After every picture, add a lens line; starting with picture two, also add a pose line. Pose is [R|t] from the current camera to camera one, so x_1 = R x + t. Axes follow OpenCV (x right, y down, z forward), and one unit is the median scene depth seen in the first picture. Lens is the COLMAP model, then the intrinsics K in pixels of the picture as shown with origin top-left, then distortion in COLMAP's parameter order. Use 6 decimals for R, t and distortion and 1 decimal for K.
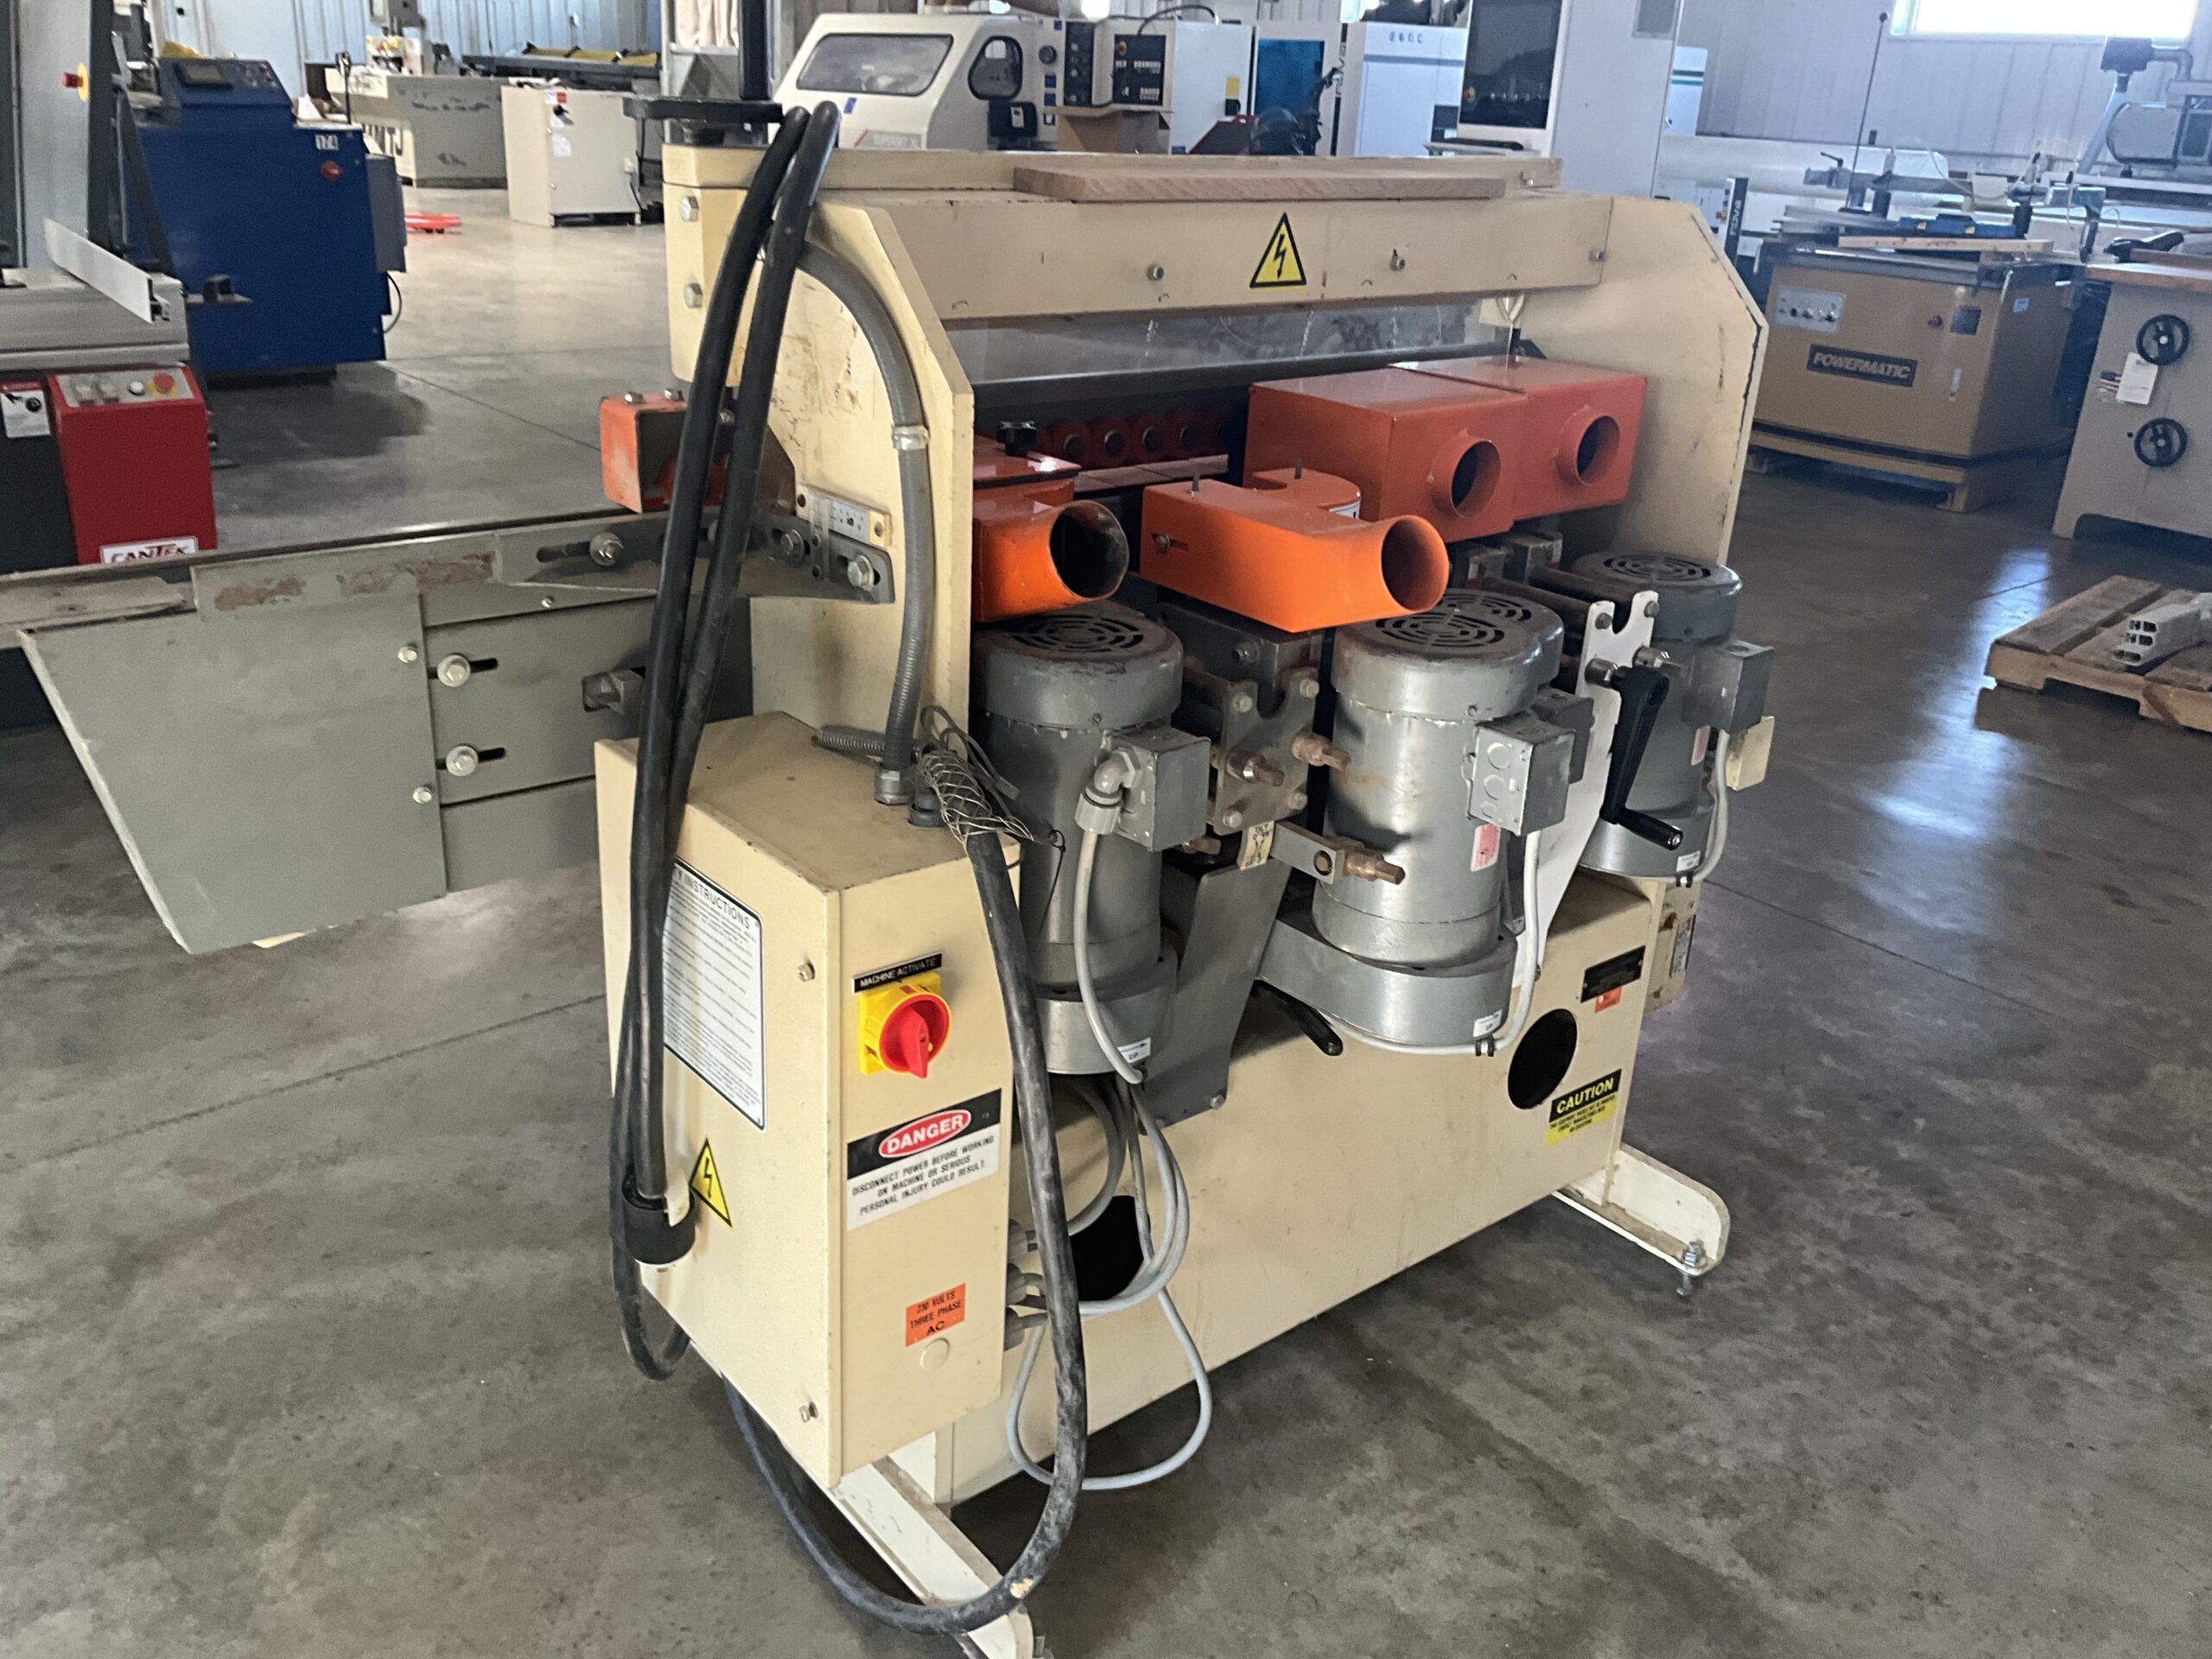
lens RADIAL K [[1853.6, 0, 1107.9], [0, 1853.6, 812.0], [0, 0, 1]] dist [0.041204, -0.081889]
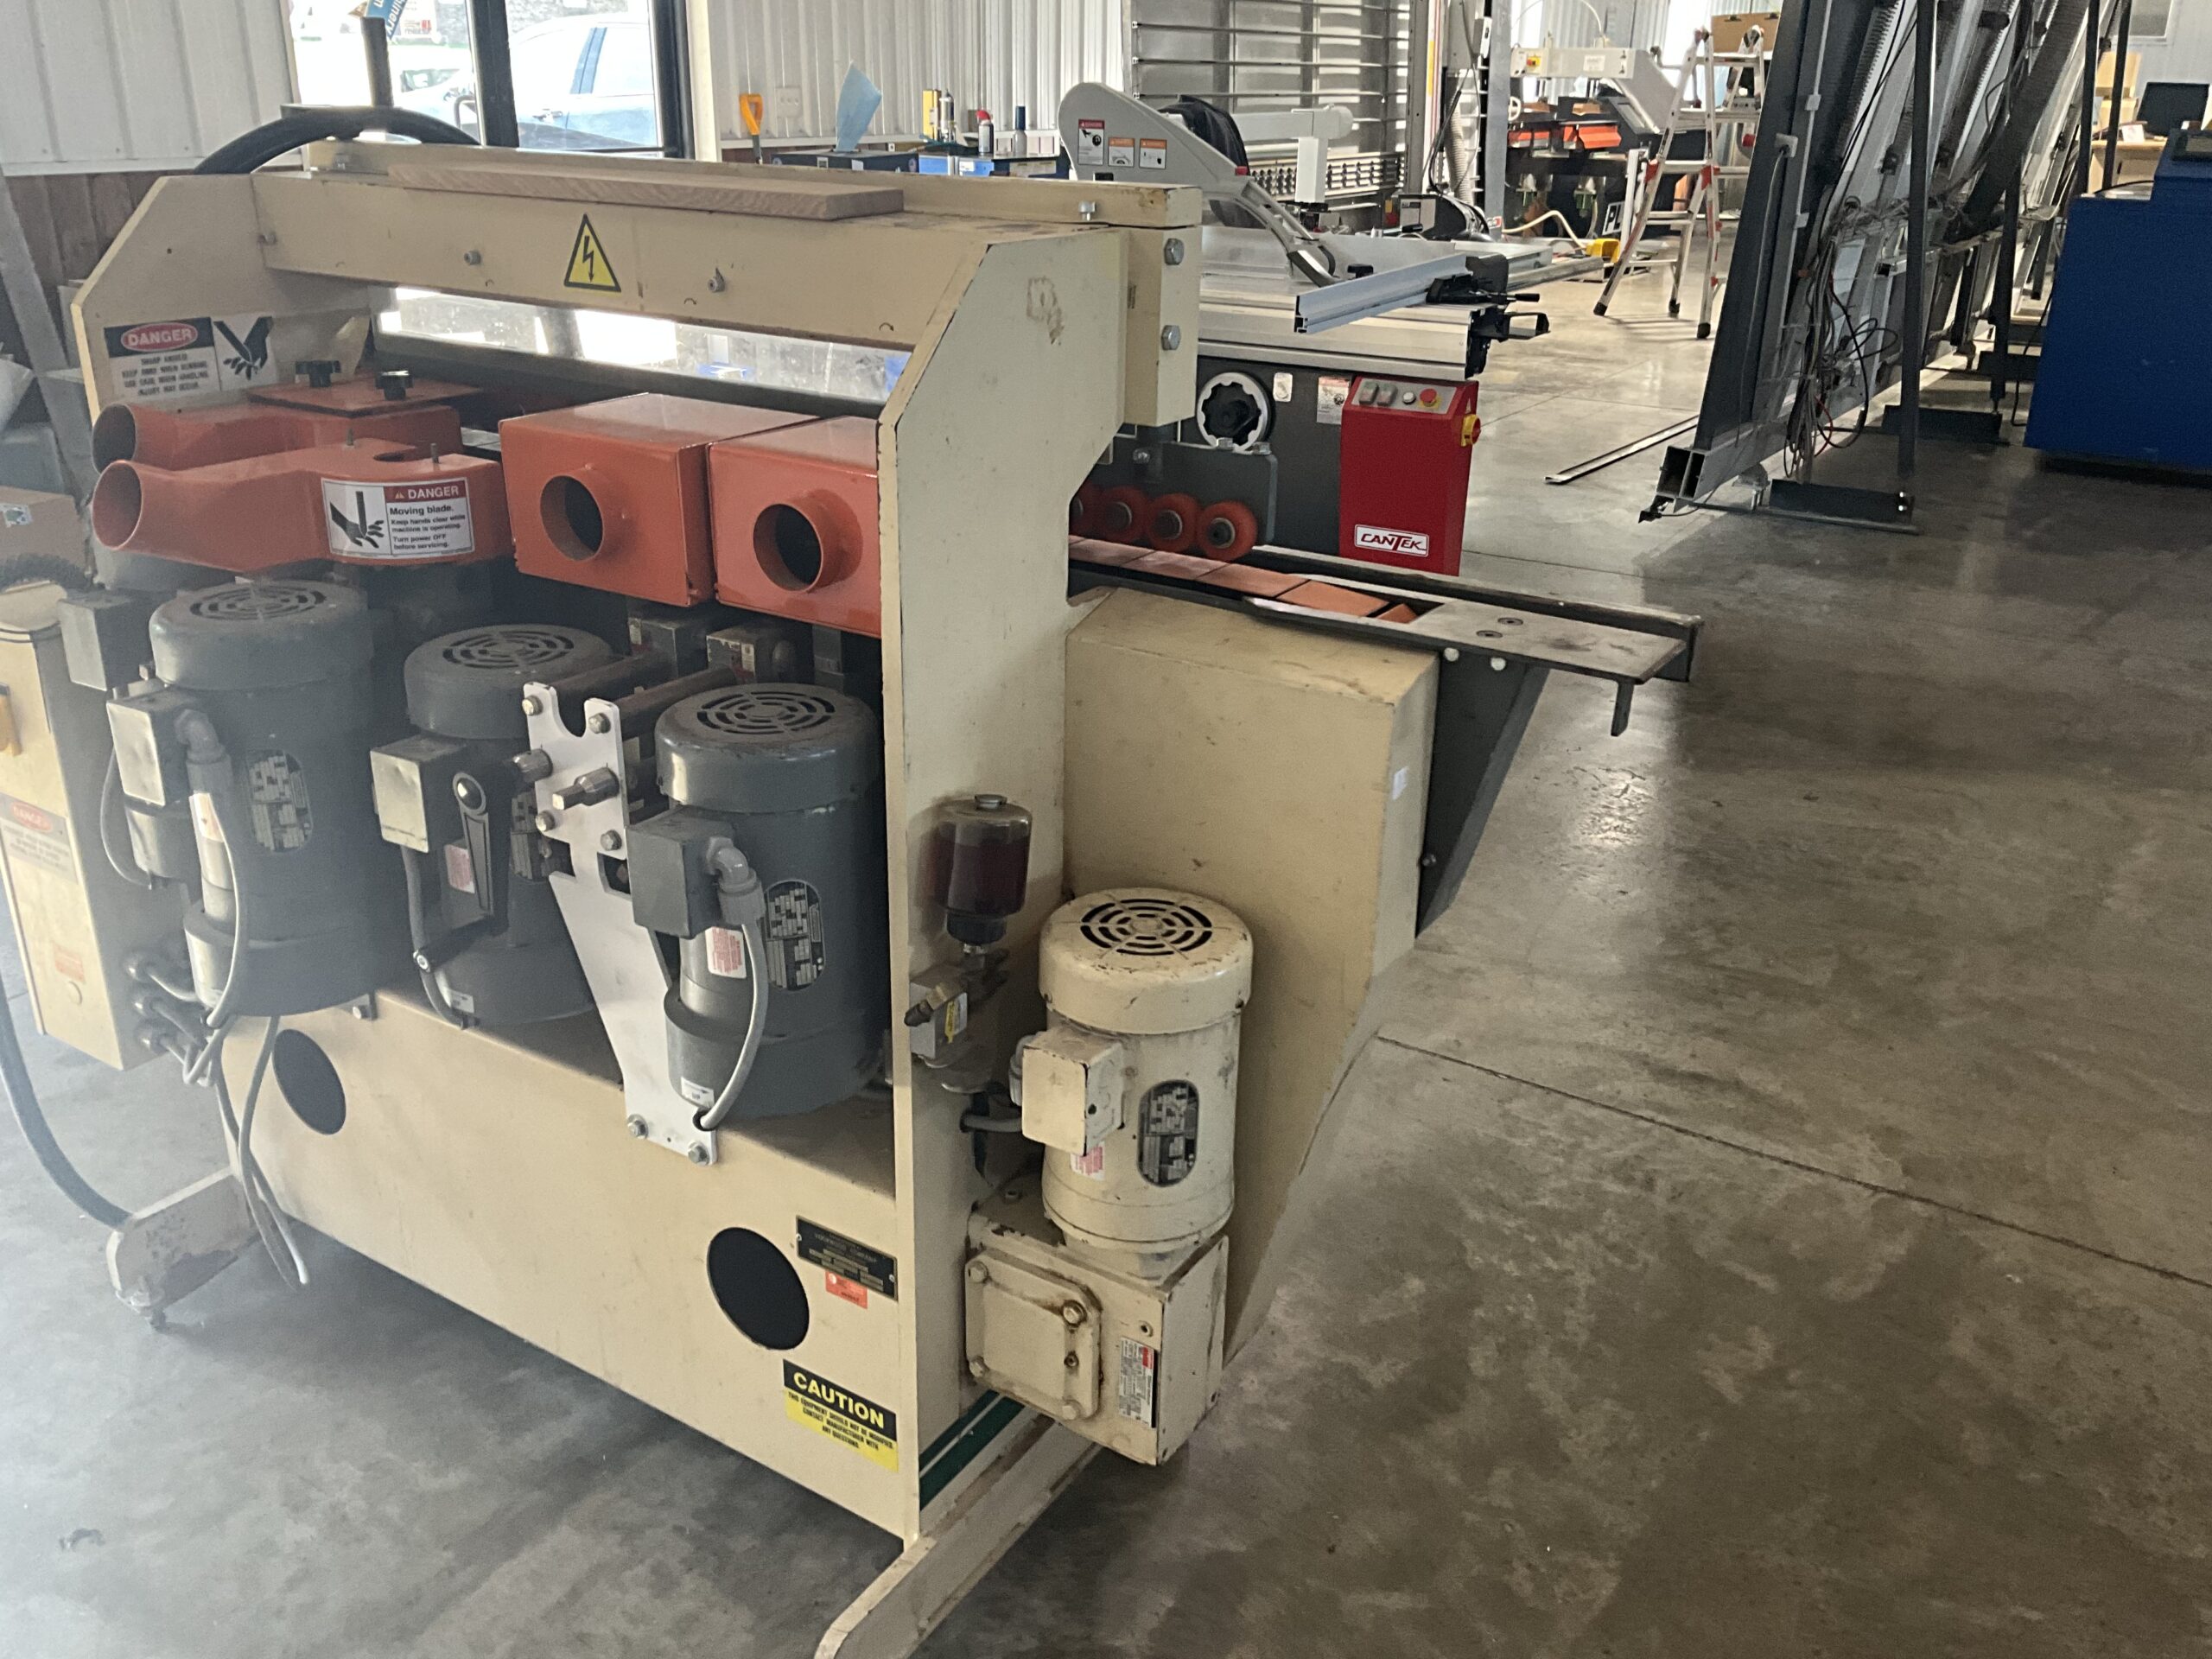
lens RADIAL K [[1853.6, 0, 1023.7], [0, 1853.6, 812.9], [0, 0, 1]] dist [0.041204, -0.081889]
pose [[0.287943, 0.320327, -0.902485, 1.074042], [-0.357991, 0.910079, 0.208803, -0.304133], [0.888218, 0.262959, 0.376725, 0.867493]]
